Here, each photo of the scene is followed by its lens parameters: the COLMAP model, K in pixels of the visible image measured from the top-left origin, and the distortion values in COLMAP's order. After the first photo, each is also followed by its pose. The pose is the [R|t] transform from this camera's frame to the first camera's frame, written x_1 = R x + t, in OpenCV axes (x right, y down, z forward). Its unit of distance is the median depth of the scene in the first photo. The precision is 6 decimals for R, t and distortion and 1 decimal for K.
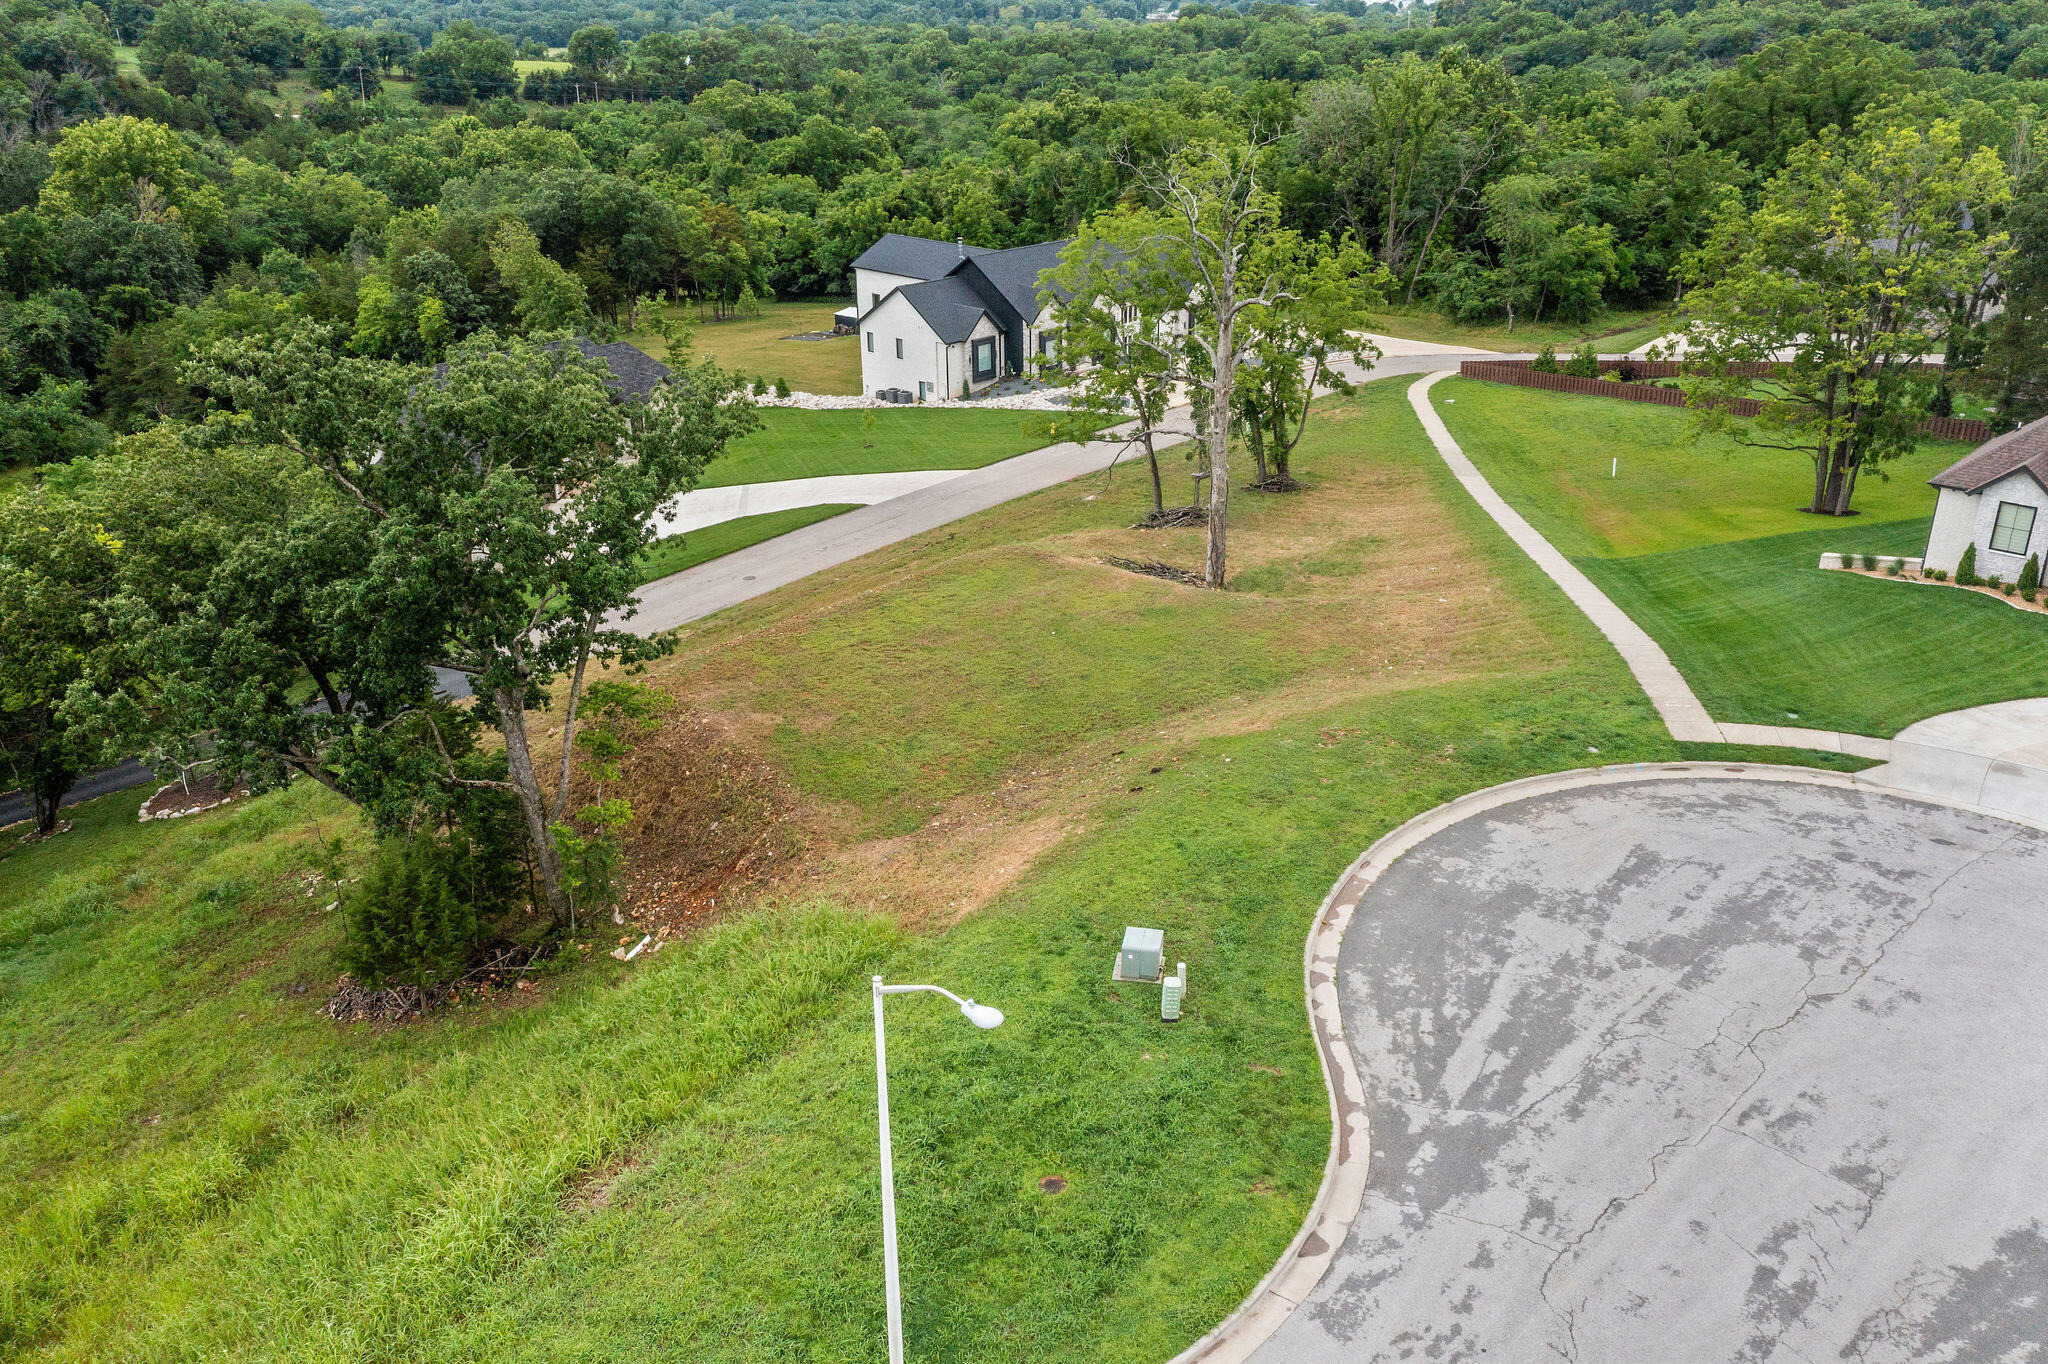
lens RADIAL K [[1631.2, 0, 1030.8], [0, 1631.2, 677.5], [0, 0, 1]] dist [0.007483, 0.011304]
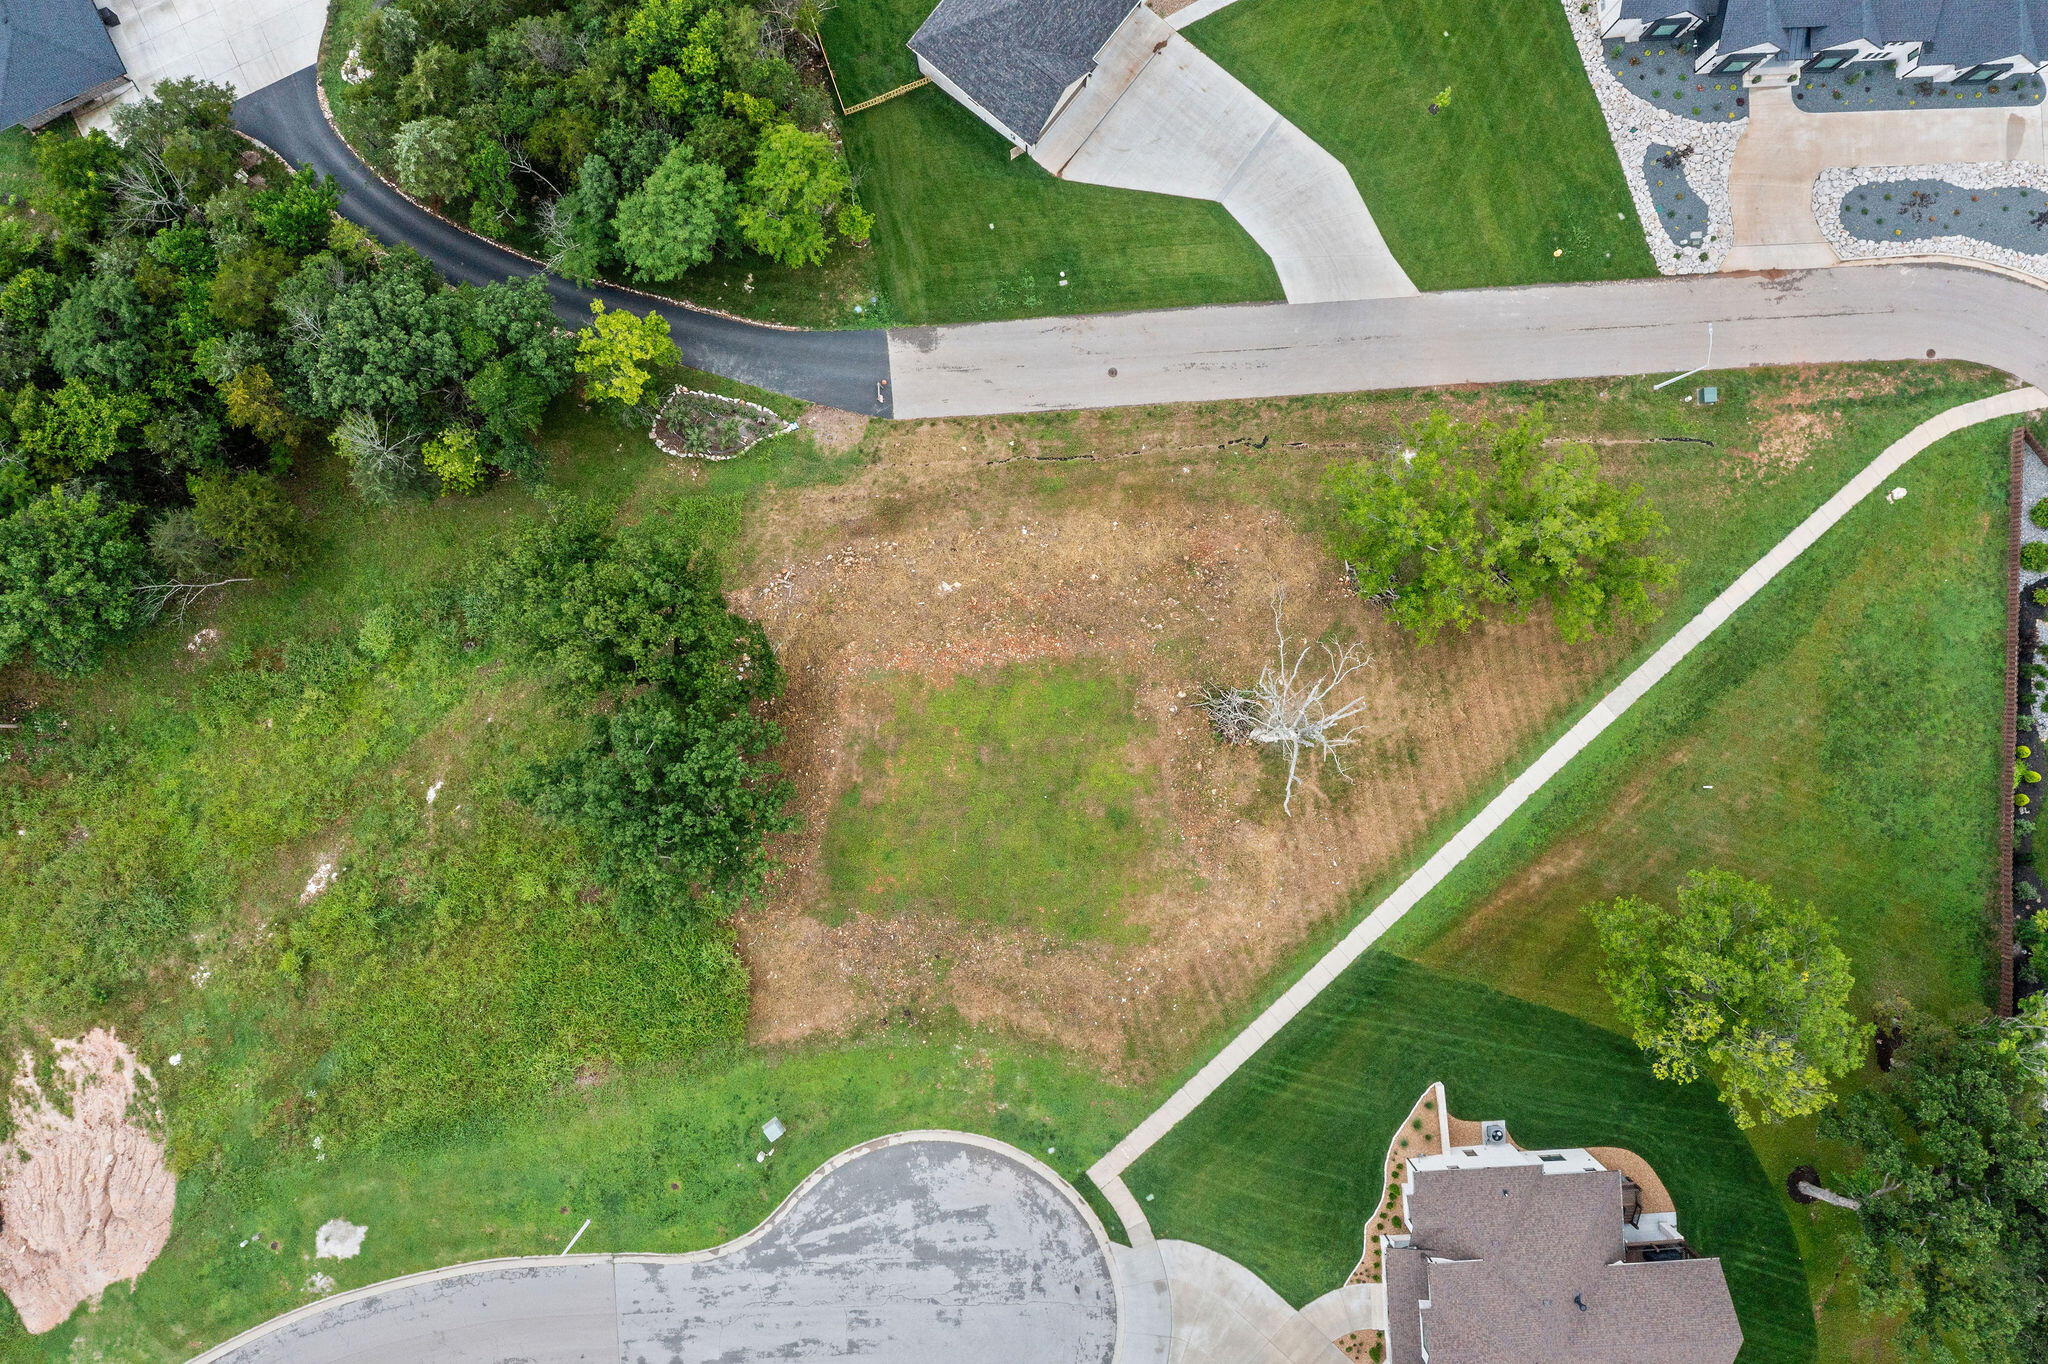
lens RADIAL K [[1627.3, 0, 1024.0], [0, 1627.3, 682.0], [0, 0, 1]] dist [0.001091, 0.006168]
pose [[0.731313, 0.681834, 0.016868, -0.087229], [-0.275586, 0.272781, 0.921761, -1.256251], [0.623887, -0.678744, 0.387392, 0.328532]]
